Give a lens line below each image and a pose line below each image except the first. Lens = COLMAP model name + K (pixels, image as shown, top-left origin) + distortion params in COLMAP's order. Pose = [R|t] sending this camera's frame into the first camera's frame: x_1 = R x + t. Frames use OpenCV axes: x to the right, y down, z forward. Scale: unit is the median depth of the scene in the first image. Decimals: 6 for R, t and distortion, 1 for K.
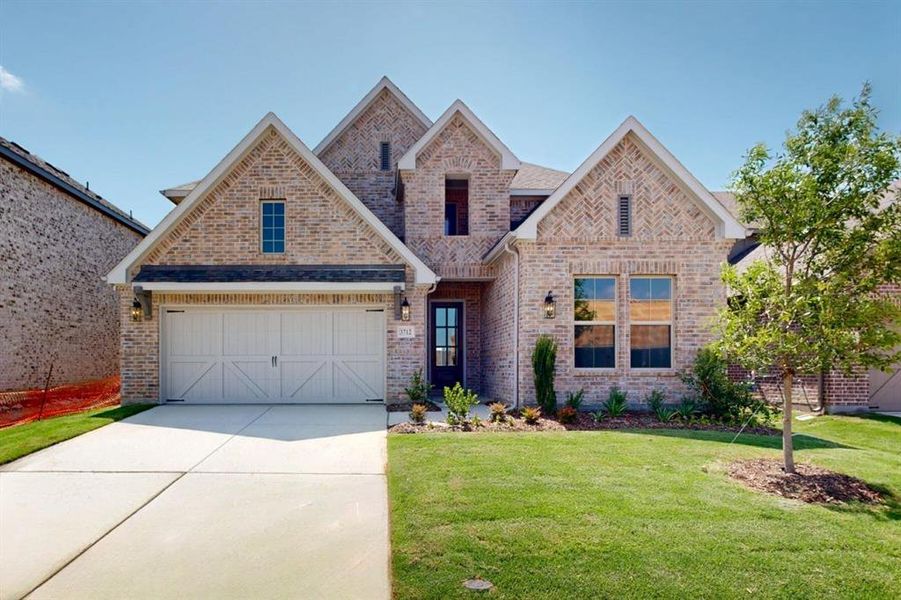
lens RADIAL K [[406.5, 0, 407.7], [0, 406.5, 314.4], [0, 0, 1]] dist [-0.000948, -0.000601]
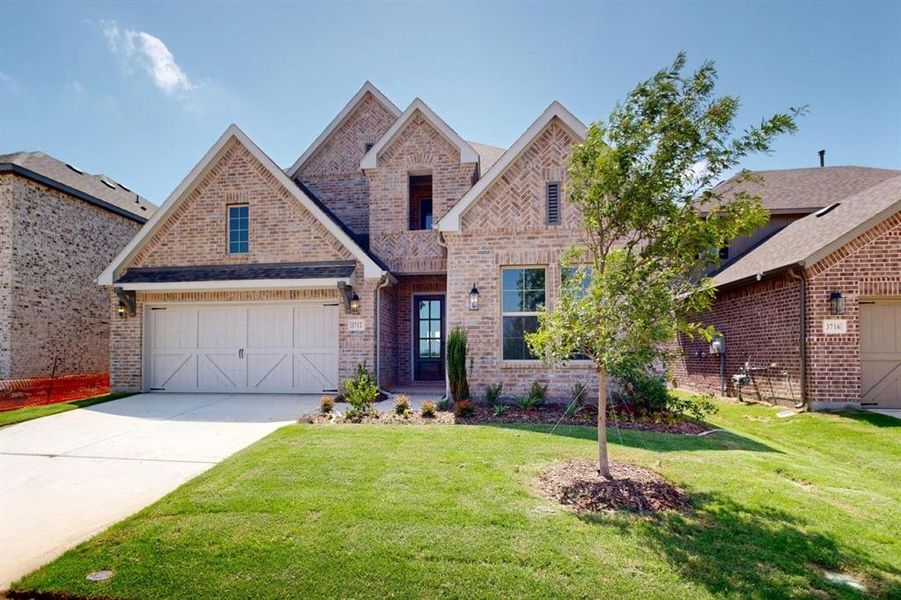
lens RADIAL K [[389.7, 0, 450.5], [0, 389.7, 302.7], [0, 0, 1]] dist [-0.000709, -0.000212]
pose [[0.992601, -0.017595, -0.120140, 0.353280], [0.016584, 0.999818, -0.009405, -0.000524], [0.120283, 0.007343, 0.992712, 0.040563]]
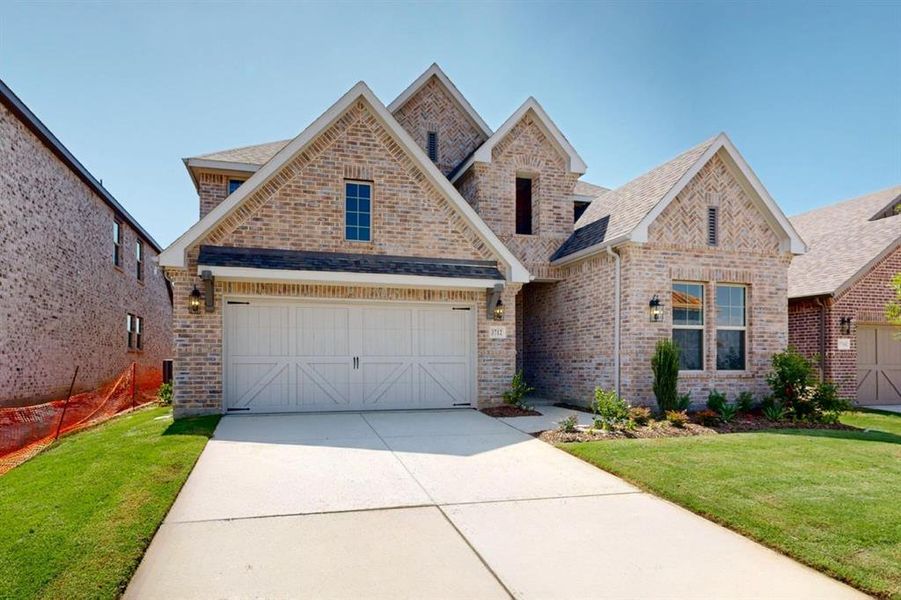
lens RADIAL K [[399.1, 0, 392.0], [0, 399.1, 313.7], [0, 0, 1]] dist [-0.001976, -0.000100]
pose [[0.979533, 0.026663, 0.199509, -0.430708], [-0.026916, 0.999637, -0.001443, 0.007685], [-0.199475, -0.003956, 0.979895, 0.133273]]
